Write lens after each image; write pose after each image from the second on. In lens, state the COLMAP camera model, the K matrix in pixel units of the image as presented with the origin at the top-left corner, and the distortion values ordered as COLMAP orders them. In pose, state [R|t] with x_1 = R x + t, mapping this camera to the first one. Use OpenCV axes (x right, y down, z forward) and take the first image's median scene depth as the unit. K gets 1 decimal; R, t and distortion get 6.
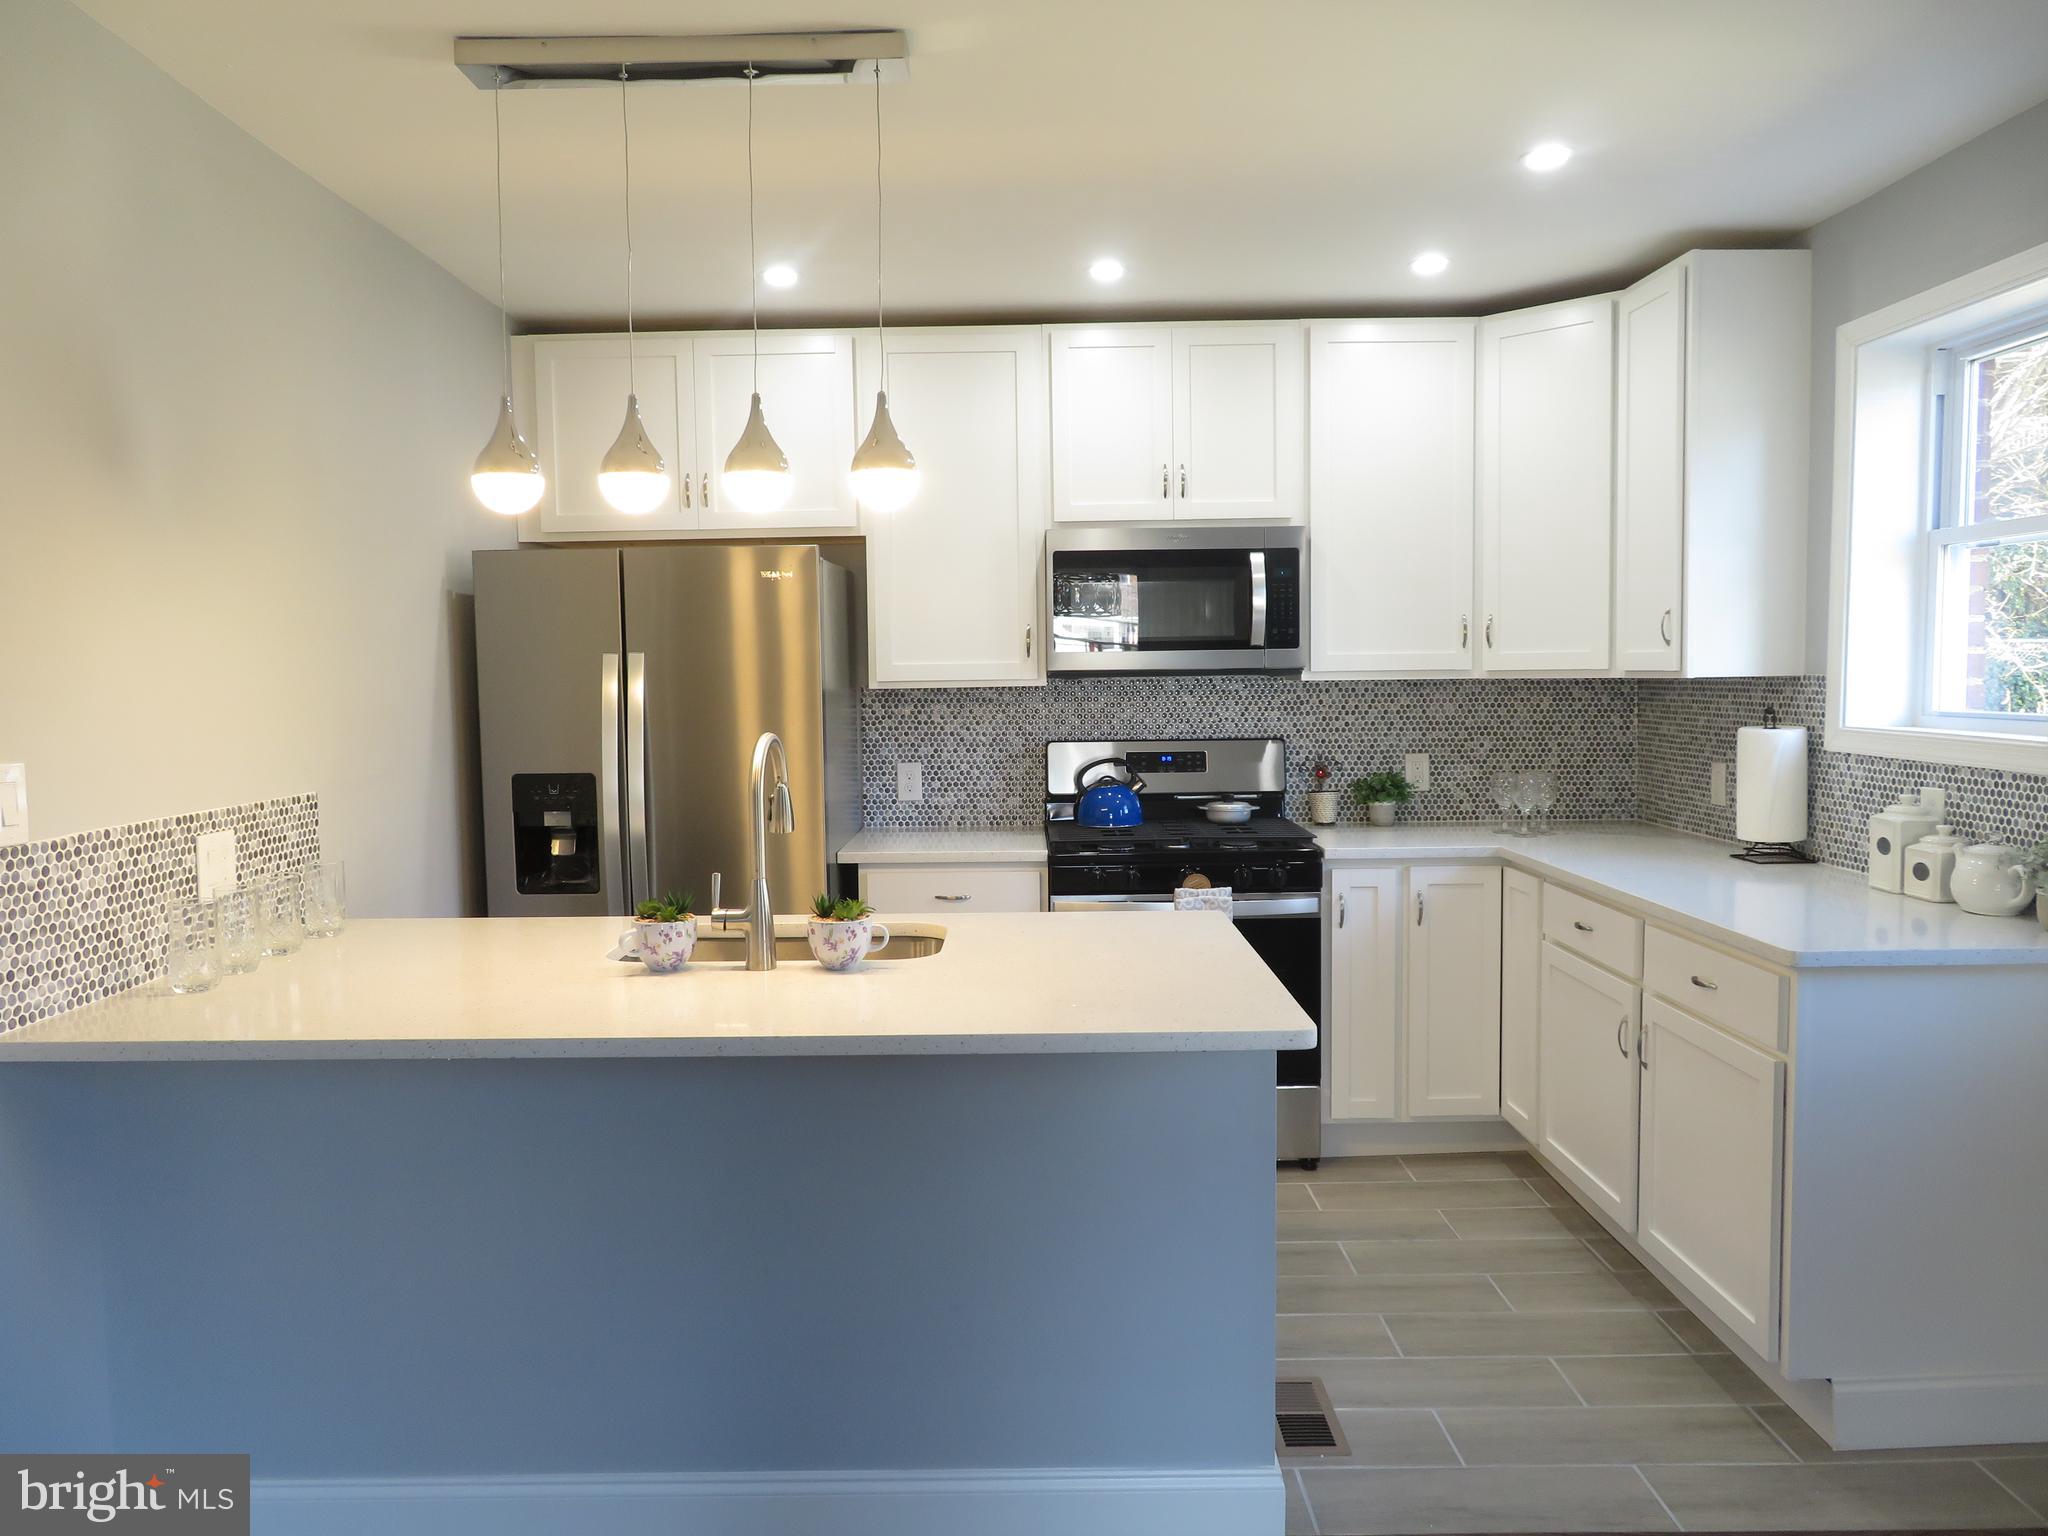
lens RADIAL K [[1459.3, 0, 1021.5], [0, 1459.3, 772.4], [0, 0, 1]] dist [-0.023797, 0.007766]
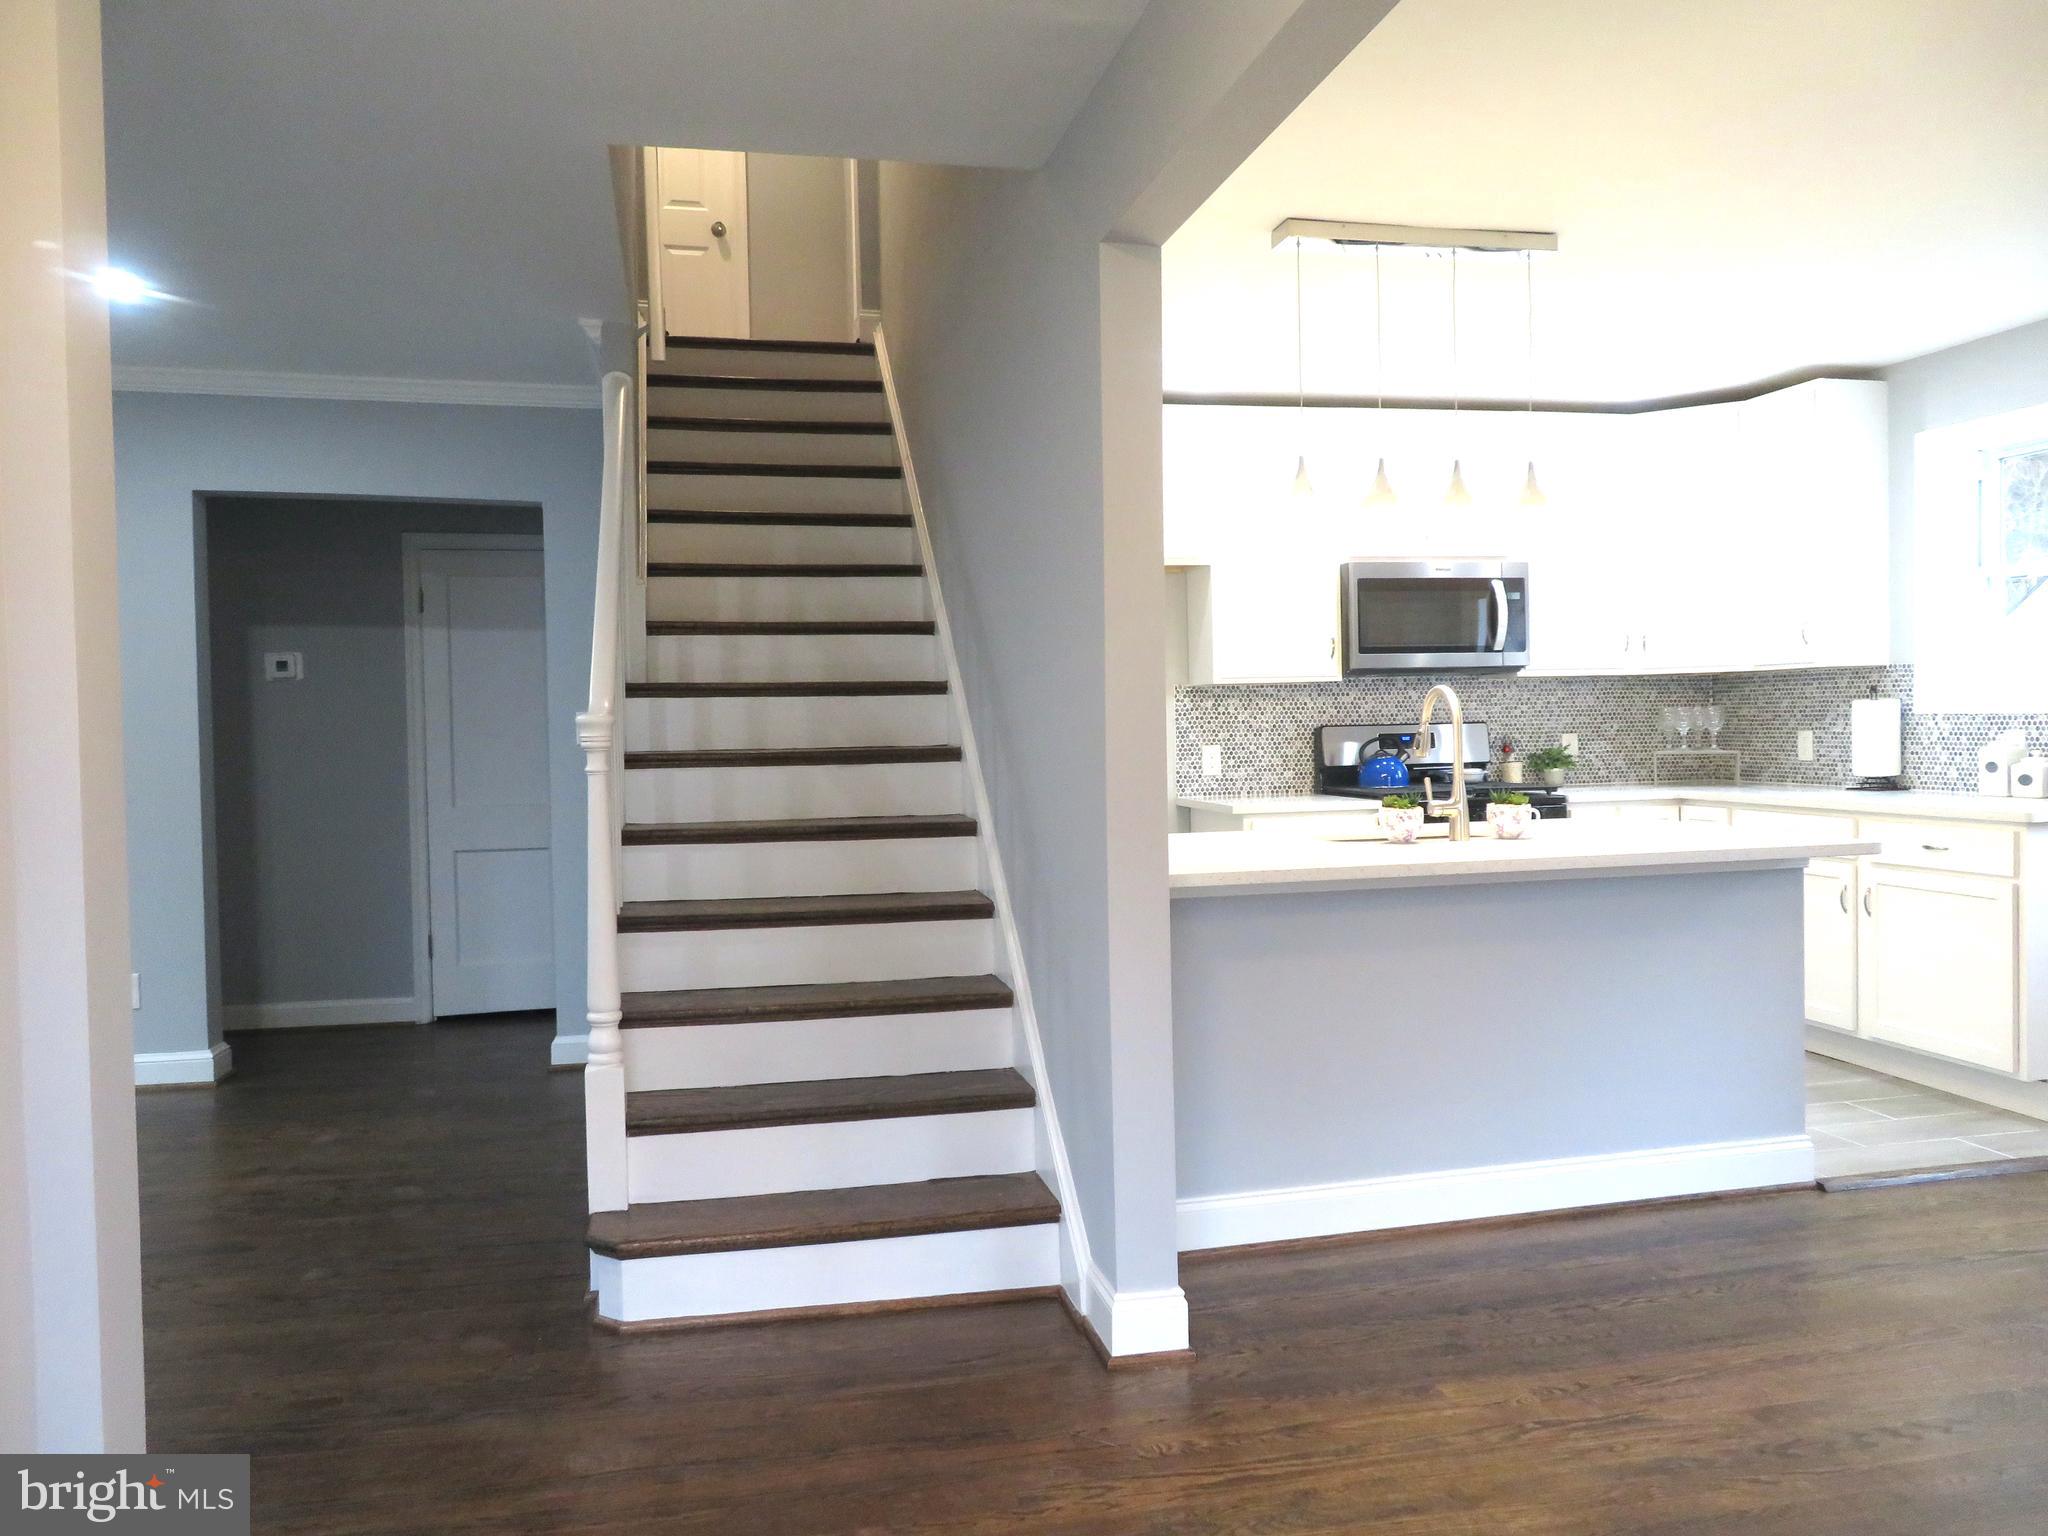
lens RADIAL K [[1459.3, 0, 1018.4], [0, 1459.3, 763.9], [0, 0, 1]] dist [-0.023797, 0.007766]
pose [[0.976481, -0.015277, 0.215063, -0.588751], [0.024814, 0.998821, -0.041713, 0.066953], [-0.214172, 0.046068, 0.975709, -0.226018]]
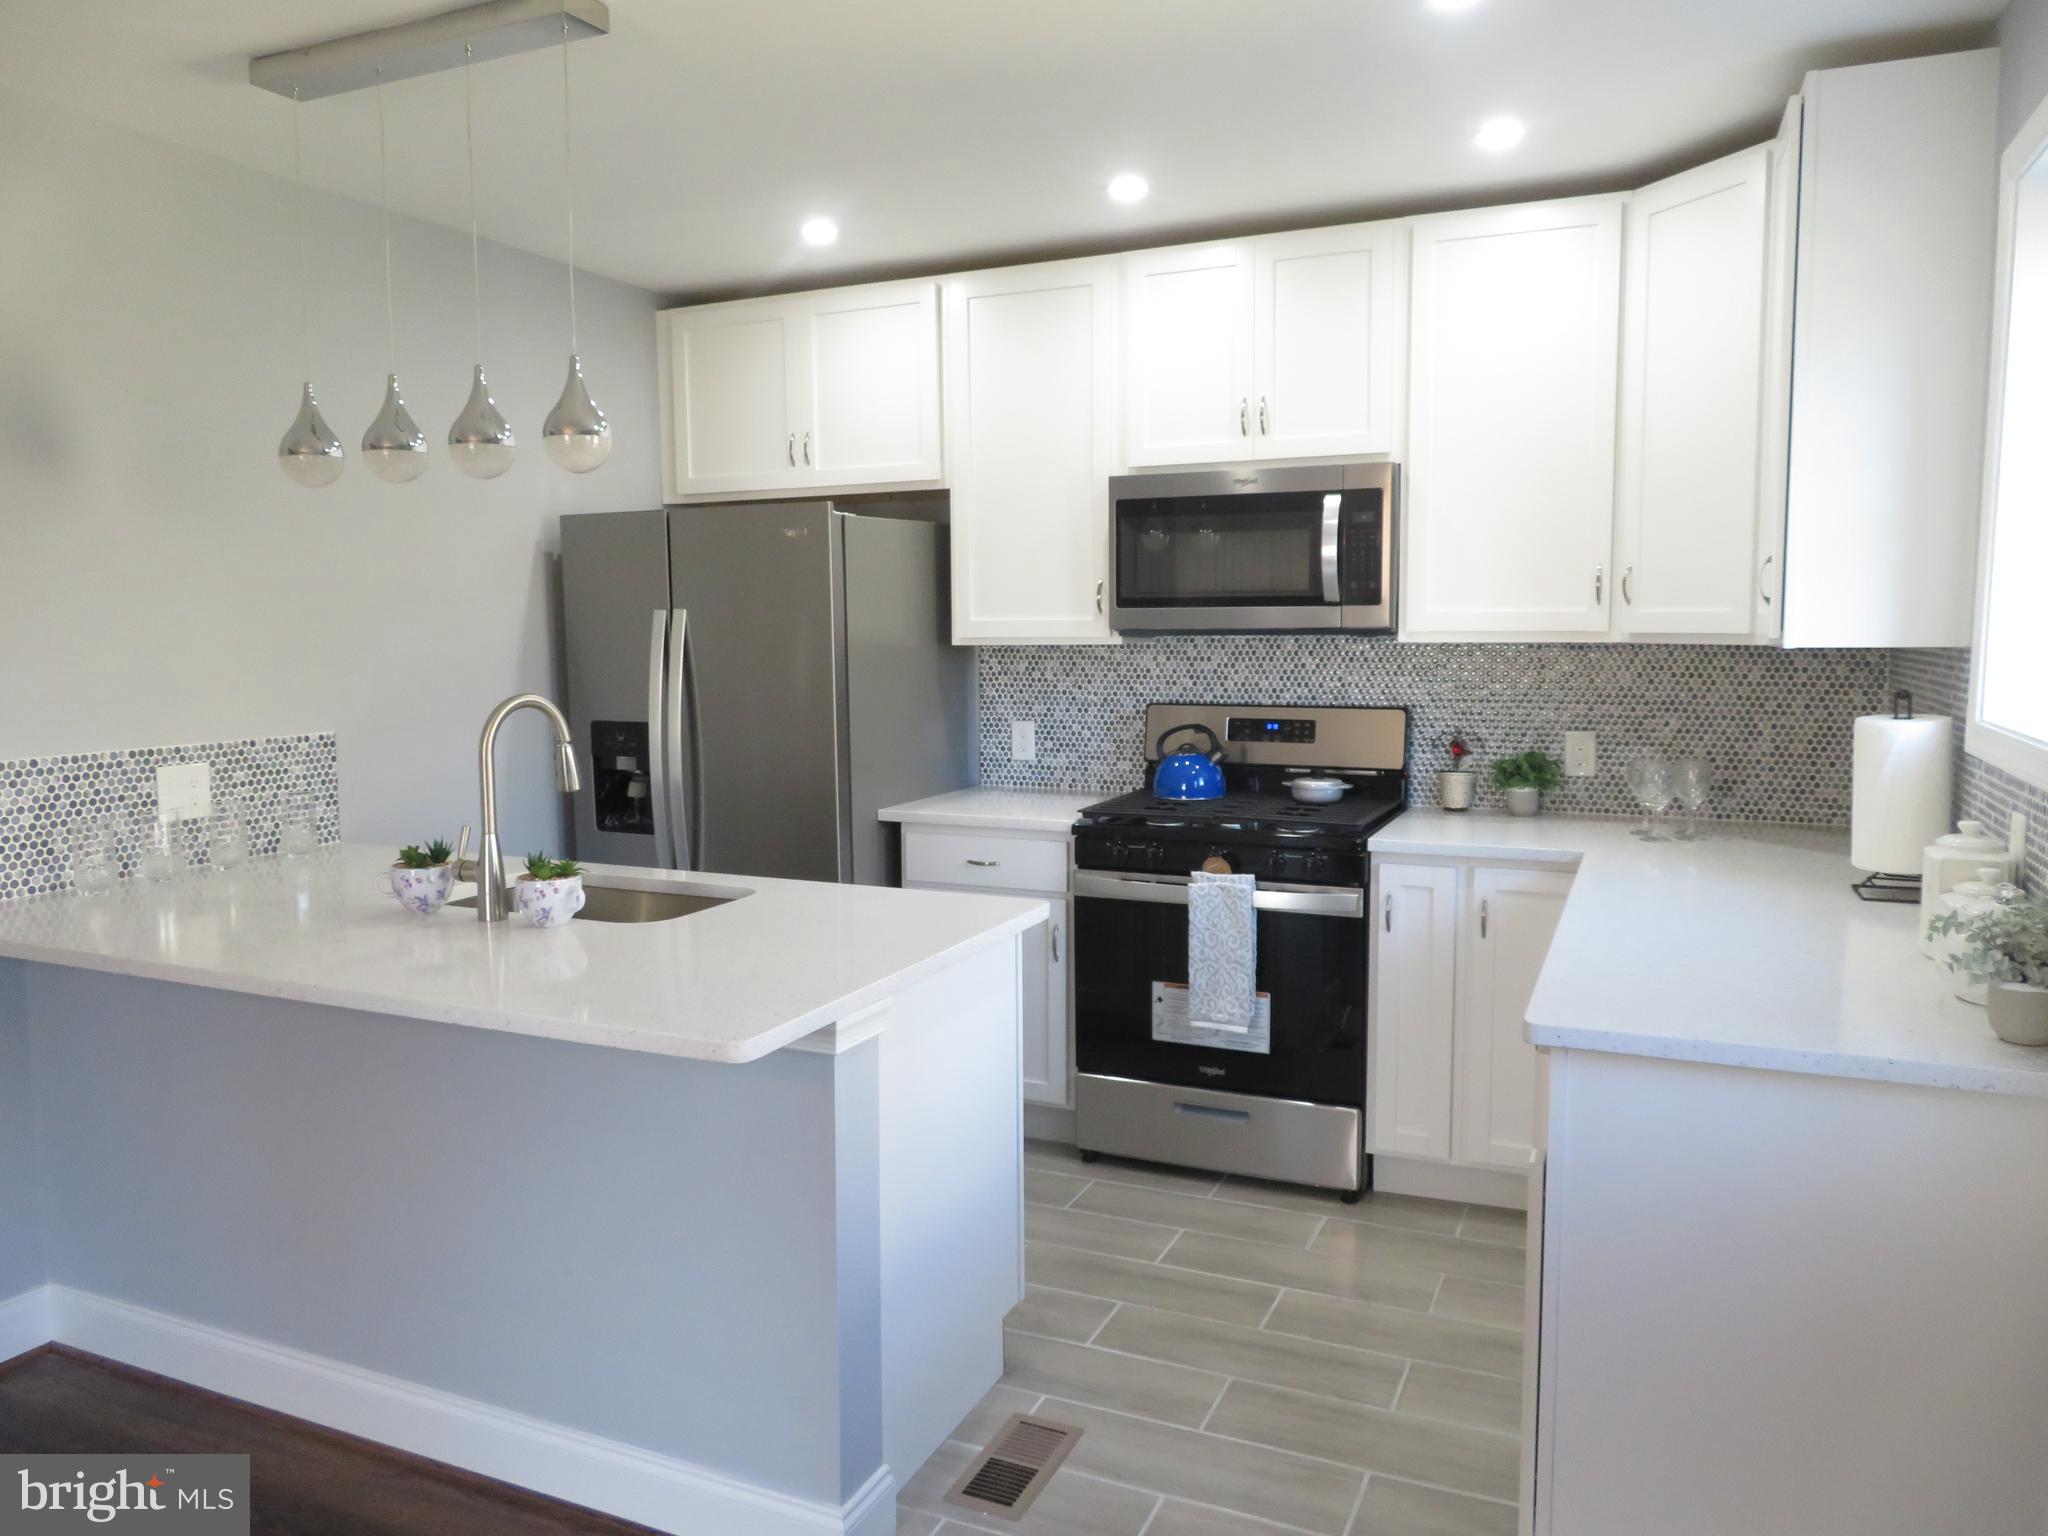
lens RADIAL K [[1459.3, 0, 1021.2], [0, 1459.3, 771.7], [0, 0, 1]] dist [-0.023797, 0.007766]
pose [[0.910600, 0.048929, -0.410381, 0.370526], [-0.033108, 0.998412, 0.045574, -0.019726], [0.411959, -0.027913, 0.910775, 0.129953]]
